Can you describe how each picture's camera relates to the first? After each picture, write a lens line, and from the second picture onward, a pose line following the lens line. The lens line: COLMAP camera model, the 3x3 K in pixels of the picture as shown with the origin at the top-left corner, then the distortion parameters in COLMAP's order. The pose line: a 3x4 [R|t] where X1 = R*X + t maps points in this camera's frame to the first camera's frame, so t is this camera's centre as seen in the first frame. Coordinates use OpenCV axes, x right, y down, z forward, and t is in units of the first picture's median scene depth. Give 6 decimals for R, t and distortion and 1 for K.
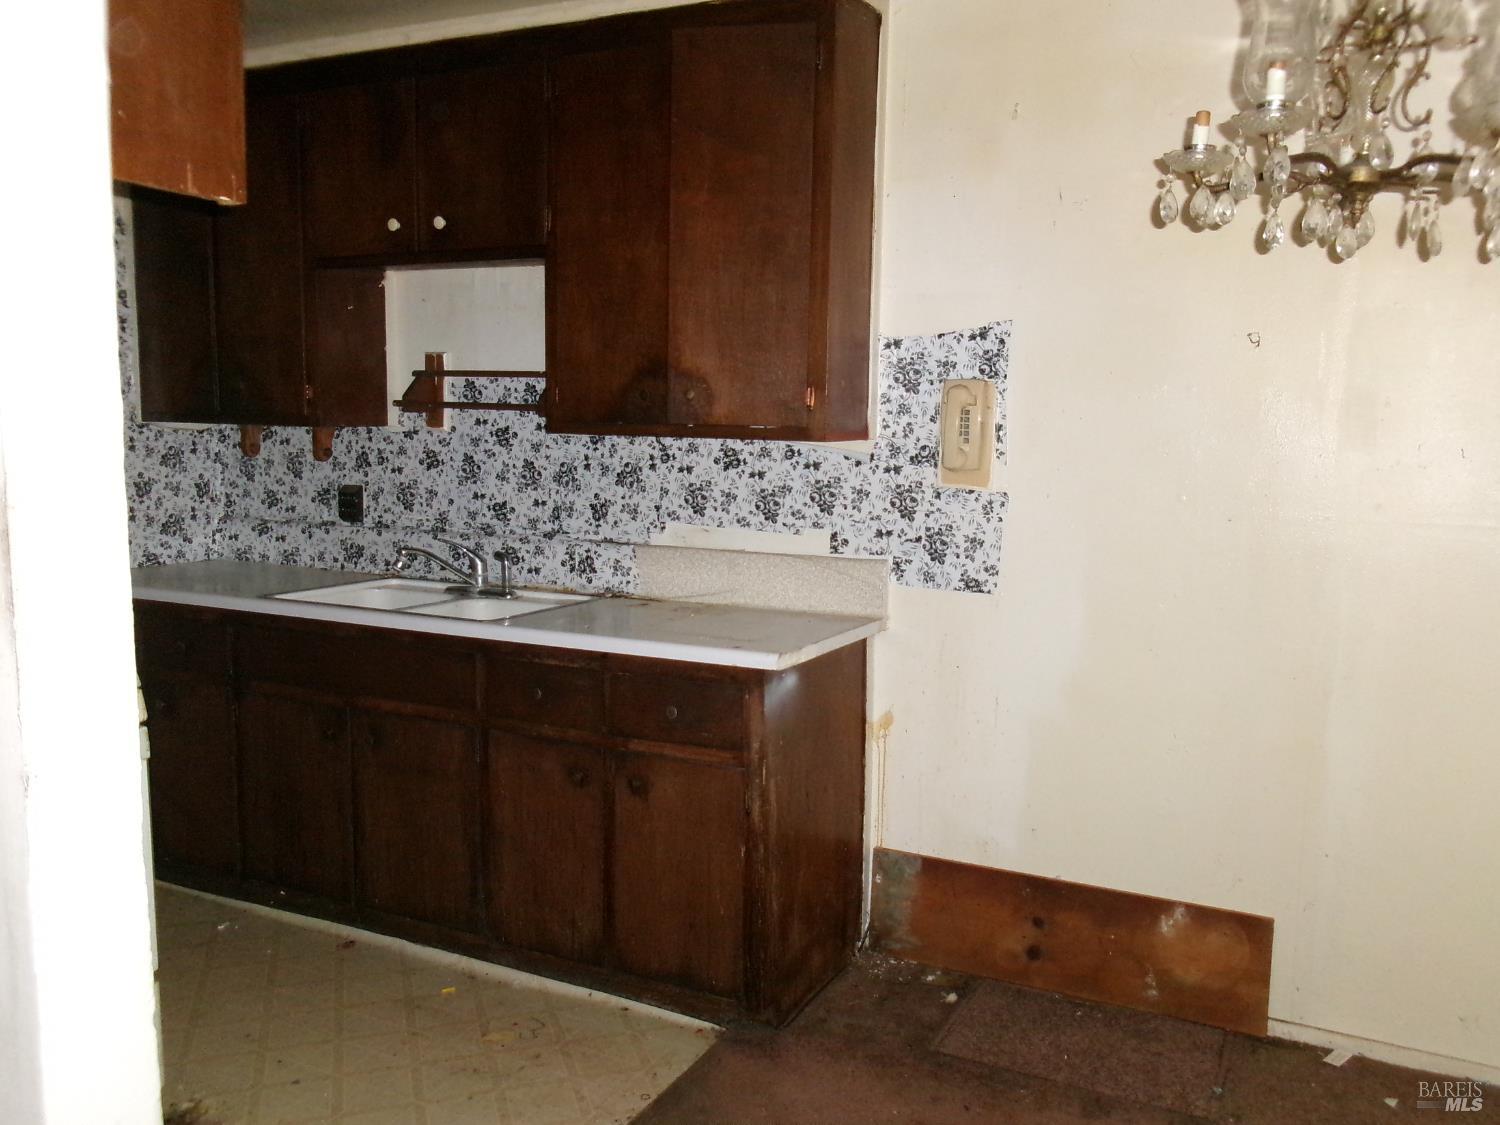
lens RADIAL K [[1233.1, 0, 750.3], [0, 1233.1, 563.6], [0, 0, 1]] dist [0.011464, -0.009303]
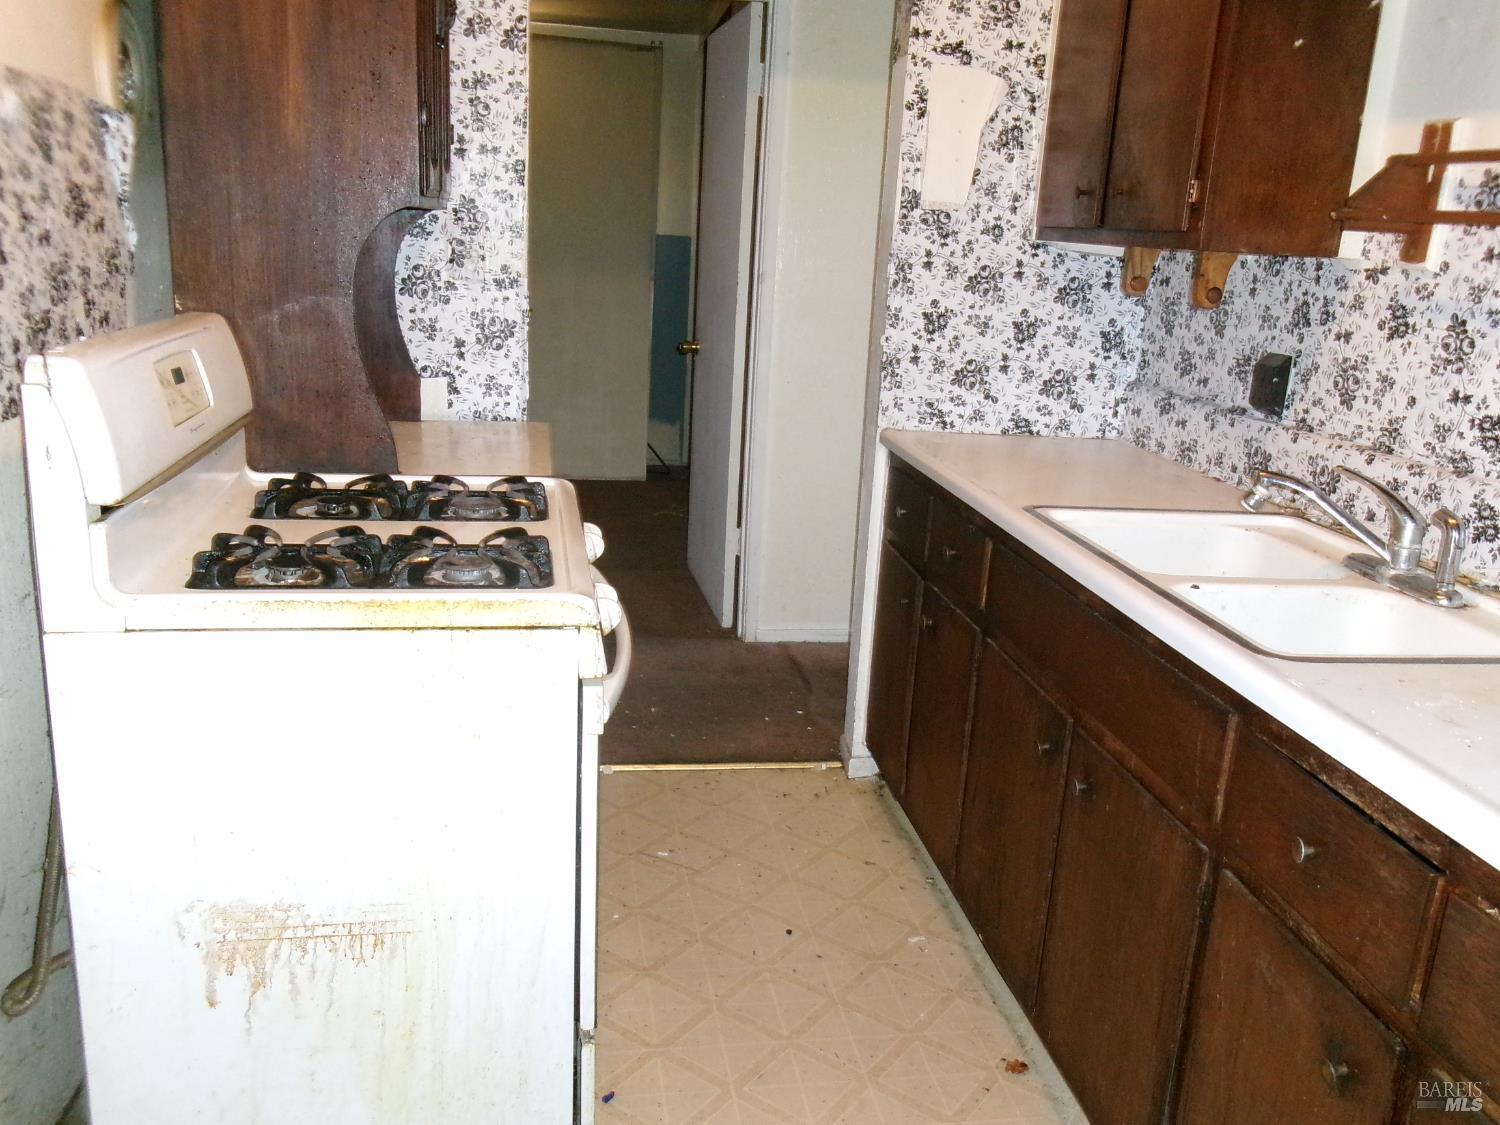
lens RADIAL K [[1233.1, 0, 752.3], [0, 1233.1, 563.3], [0, 0, 1]] dist [0.011464, -0.009303]
pose [[0.589556, 0.232191, -0.773635, 0.025863], [-0.143289, 0.972665, 0.182731, -0.037165], [0.794916, 0.003123, 0.606711, 0.415752]]
